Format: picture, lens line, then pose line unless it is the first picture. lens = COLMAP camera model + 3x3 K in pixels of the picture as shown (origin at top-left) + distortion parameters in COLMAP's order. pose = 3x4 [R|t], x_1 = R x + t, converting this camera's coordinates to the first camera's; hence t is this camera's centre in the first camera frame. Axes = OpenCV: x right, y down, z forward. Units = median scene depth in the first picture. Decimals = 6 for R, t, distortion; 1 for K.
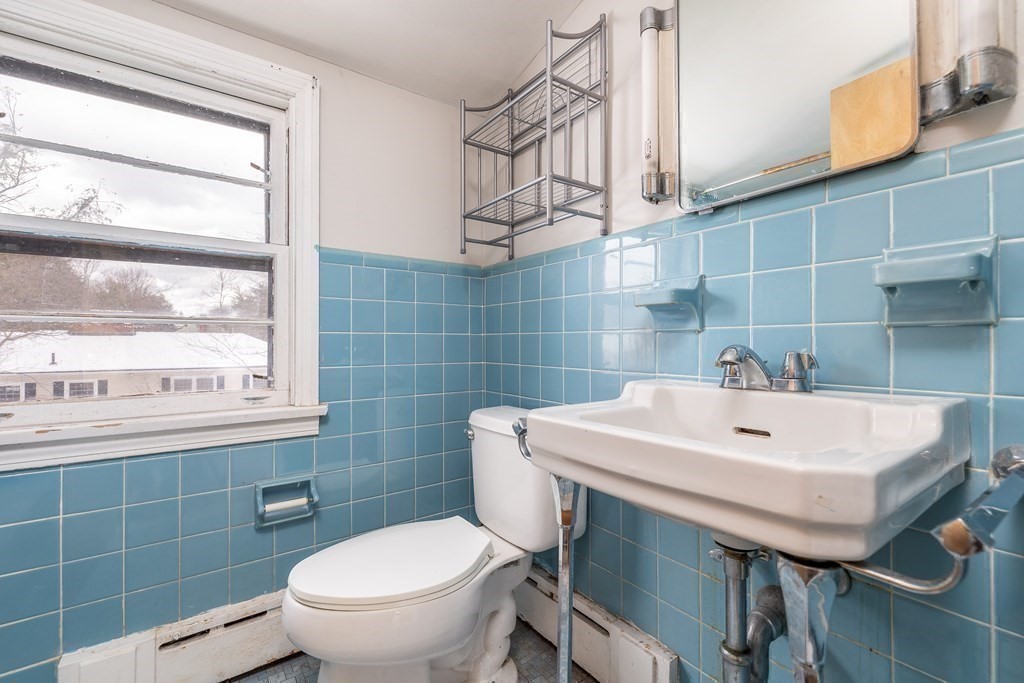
lens RADIAL K [[442.1, 0, 508.1], [0, 442.1, 342.0], [0, 0, 1]] dist [-0.002628, 0.000349]
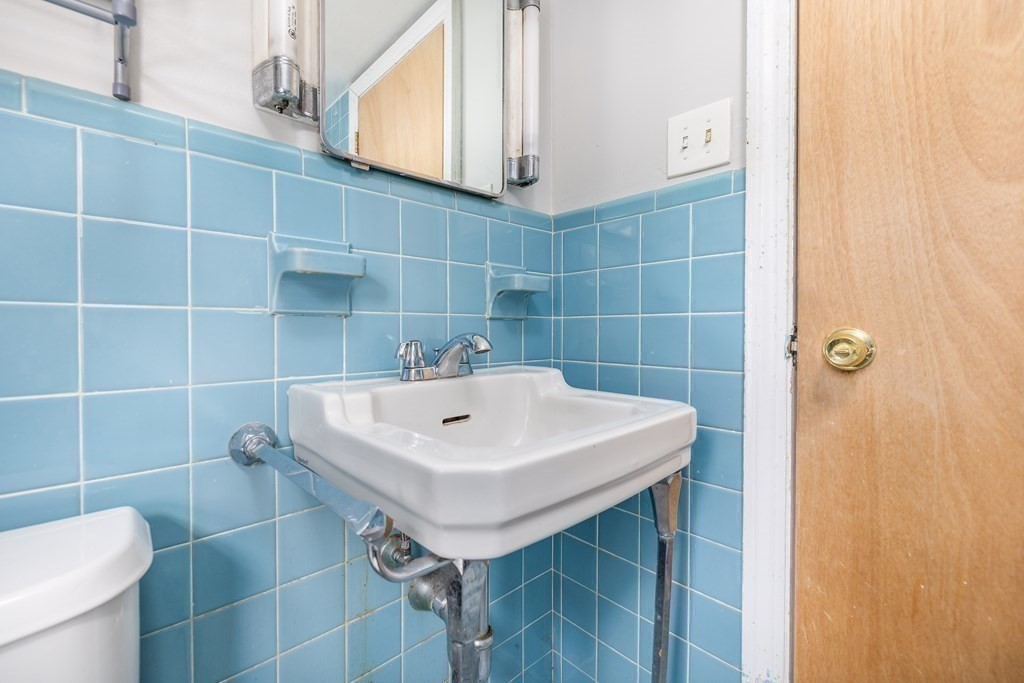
lens RADIAL K [[442.1, 0, 508.4], [0, 442.1, 335.8], [0, 0, 1]] dist [-0.002628, 0.000349]
pose [[-0.117994, -0.014650, 0.992906, -0.392574], [-0.005111, 0.999887, 0.014146, -0.001361], [-0.993001, -0.003405, -0.118056, 0.854001]]
